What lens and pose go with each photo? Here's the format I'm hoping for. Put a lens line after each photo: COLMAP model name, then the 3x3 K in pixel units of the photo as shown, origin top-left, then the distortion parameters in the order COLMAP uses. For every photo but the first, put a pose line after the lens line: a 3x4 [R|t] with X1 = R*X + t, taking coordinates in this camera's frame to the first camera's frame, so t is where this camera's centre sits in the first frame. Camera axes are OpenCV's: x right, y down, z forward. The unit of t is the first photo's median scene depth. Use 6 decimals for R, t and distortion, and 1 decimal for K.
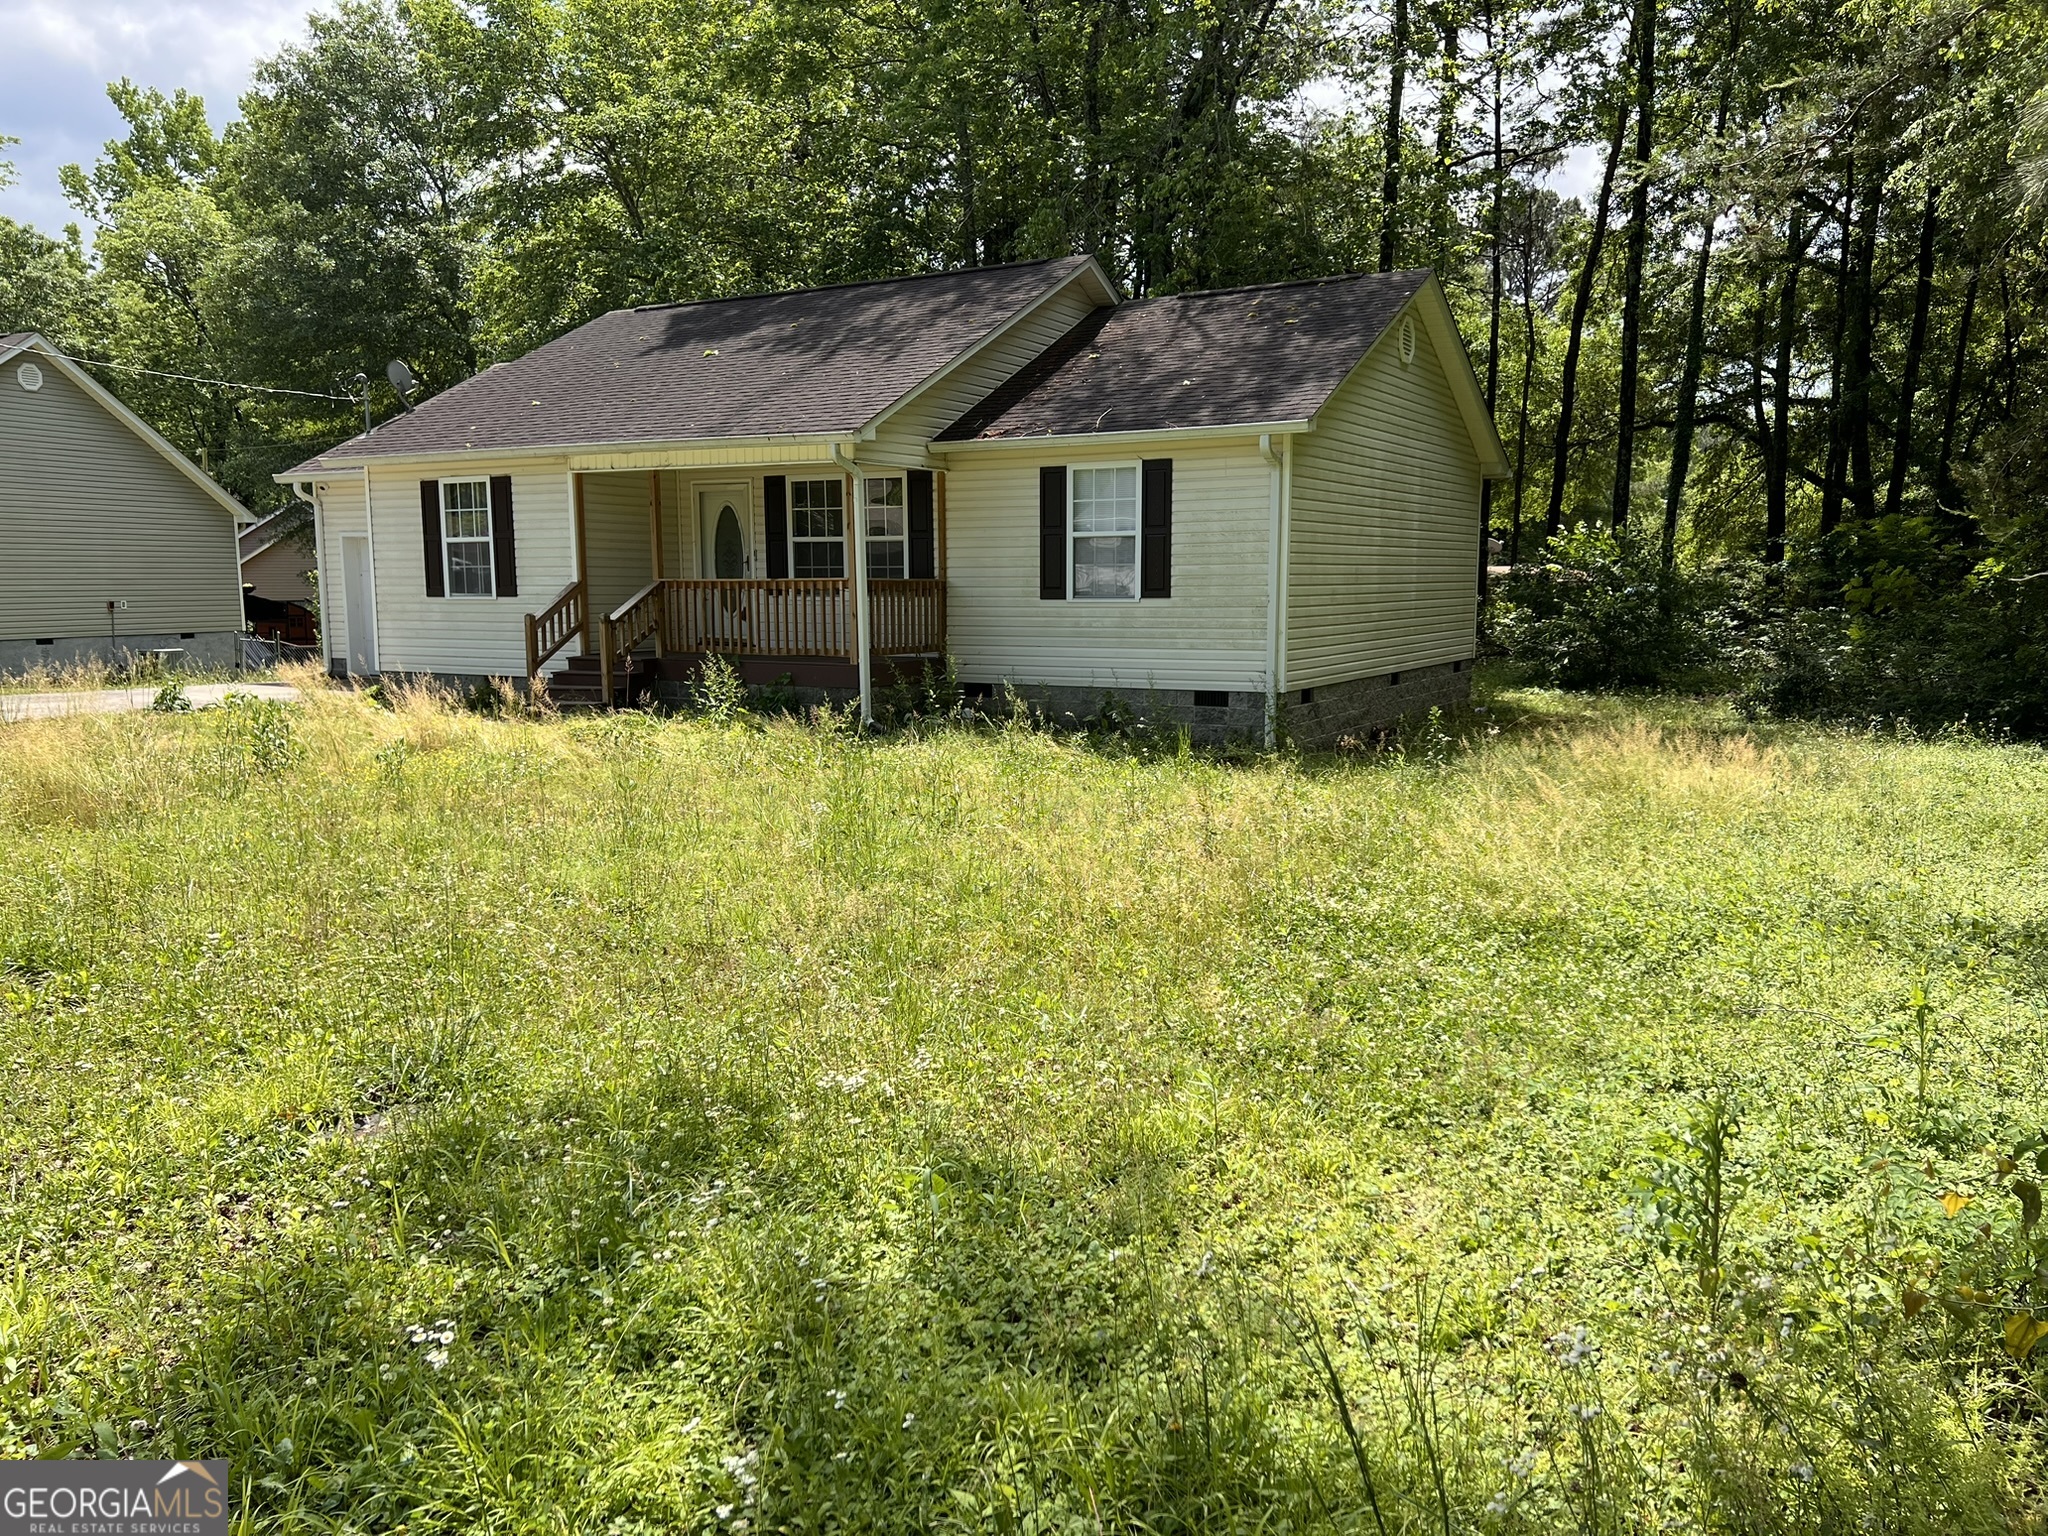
lens RADIAL K [[1564.2, 0, 1012.0], [0, 1564.2, 769.9], [0, 0, 1]] dist [0.082473, -0.079972]
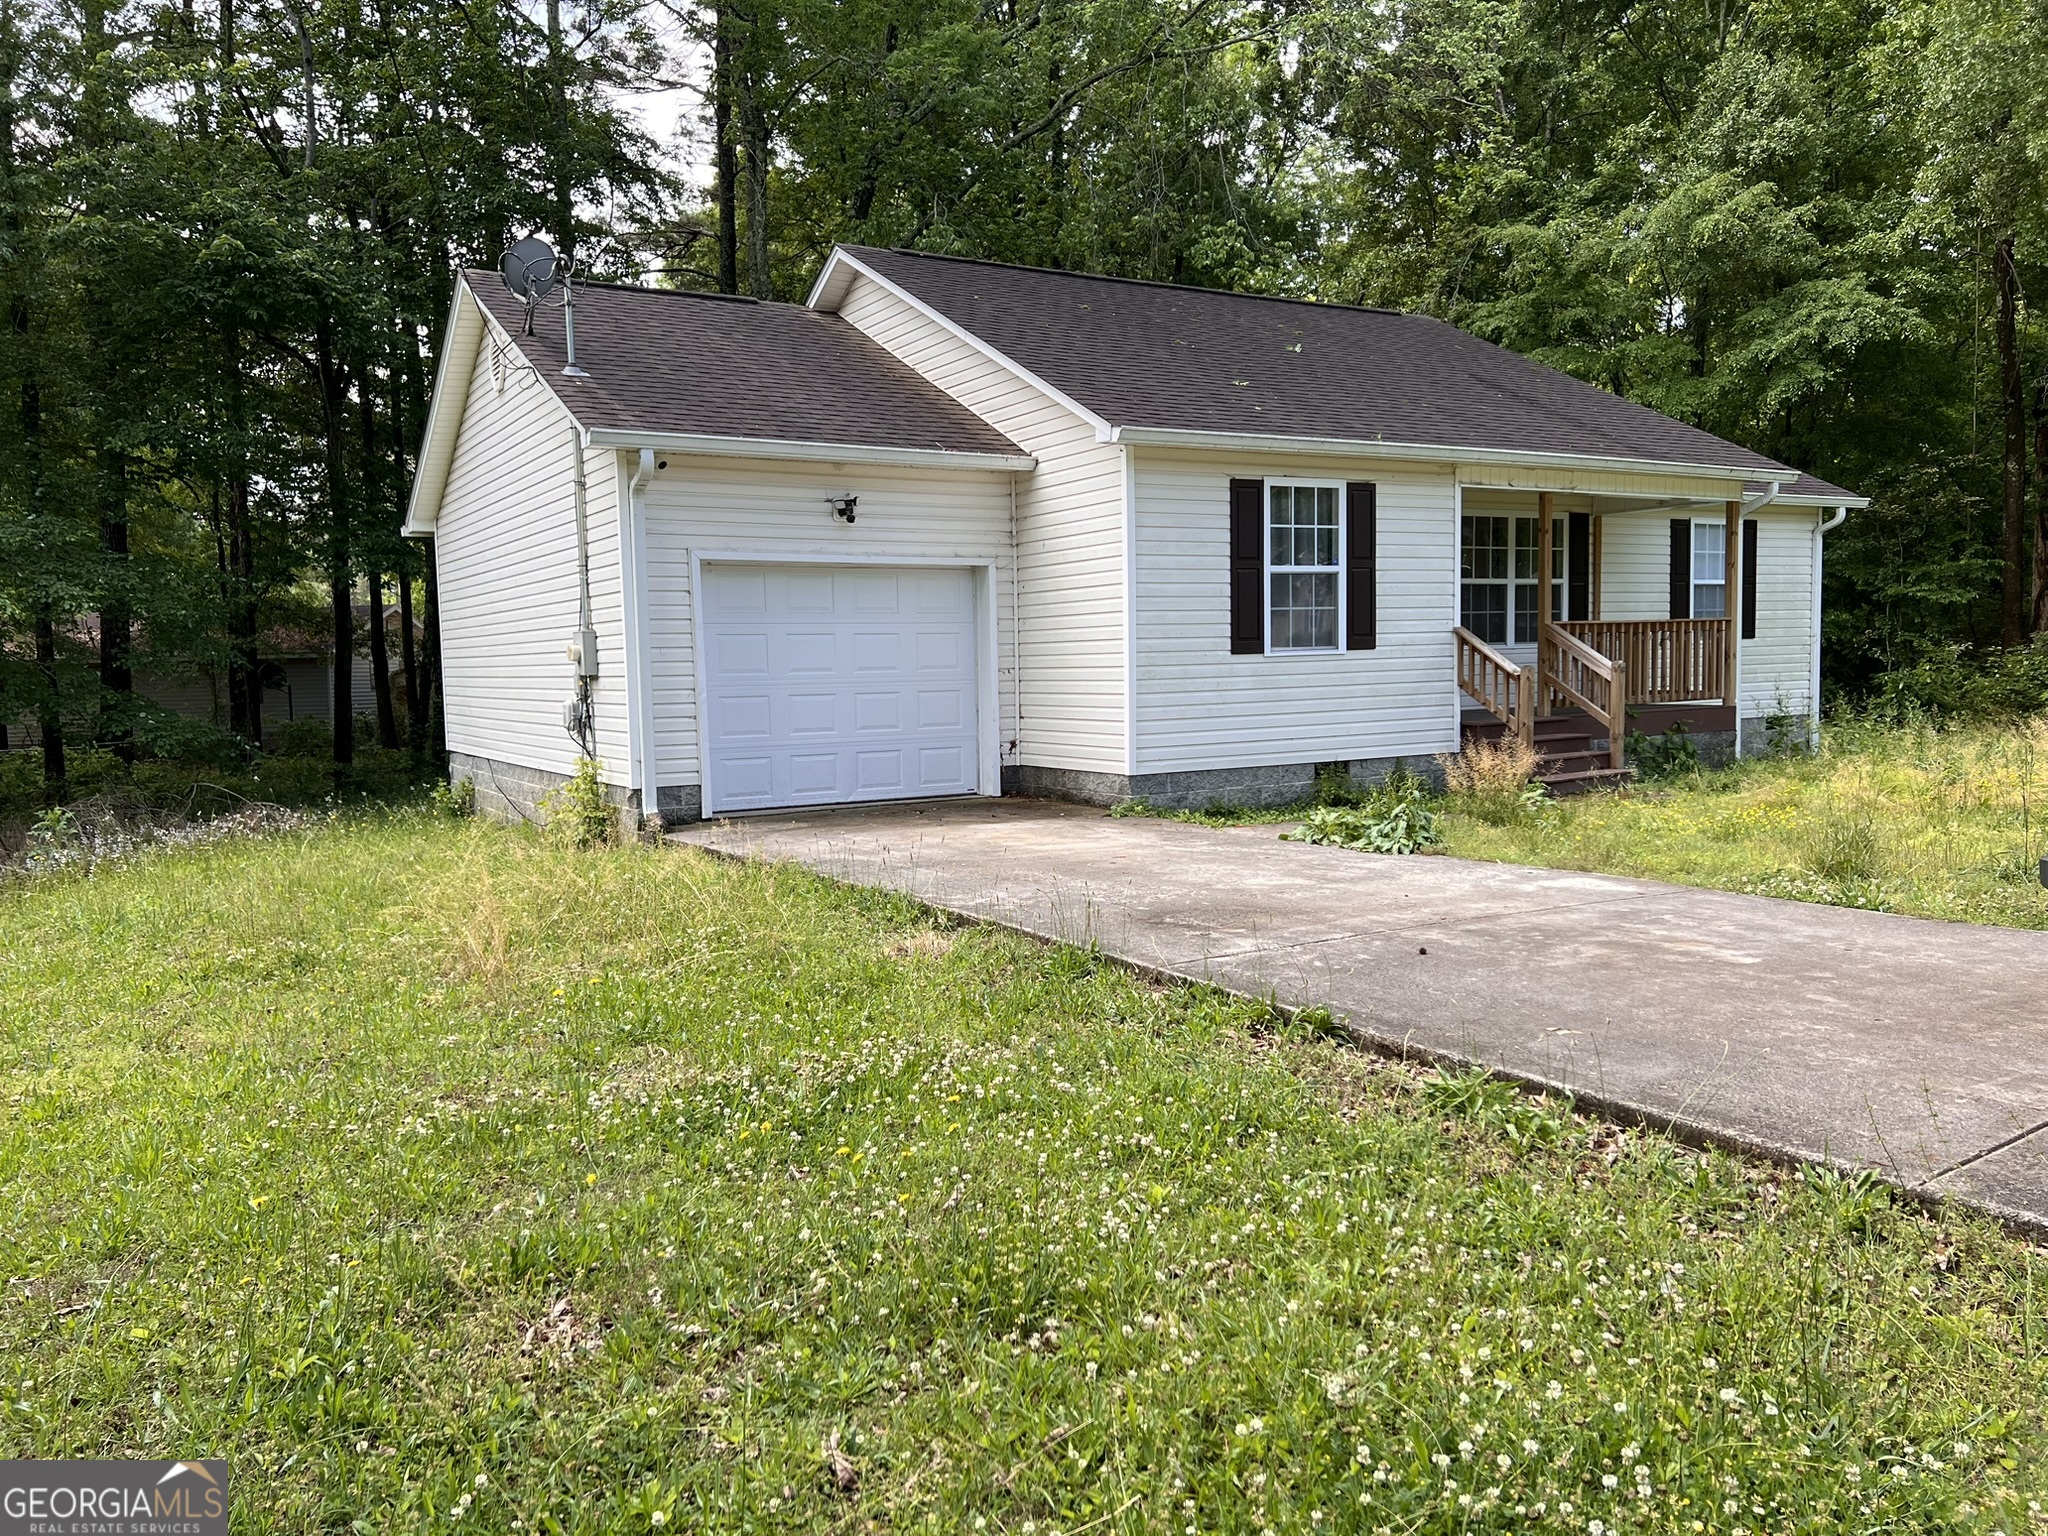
lens RADIAL K [[1564.2, 0, 1012.0], [0, 1564.2, 769.9], [0, 0, 1]] dist [0.082473, -0.079972]
pose [[0.465629, -0.076305, 0.881684, -1.095679], [0.125732, 0.991874, 0.019441, -0.093807], [-0.876003, 0.101803, 0.471439, 0.851191]]
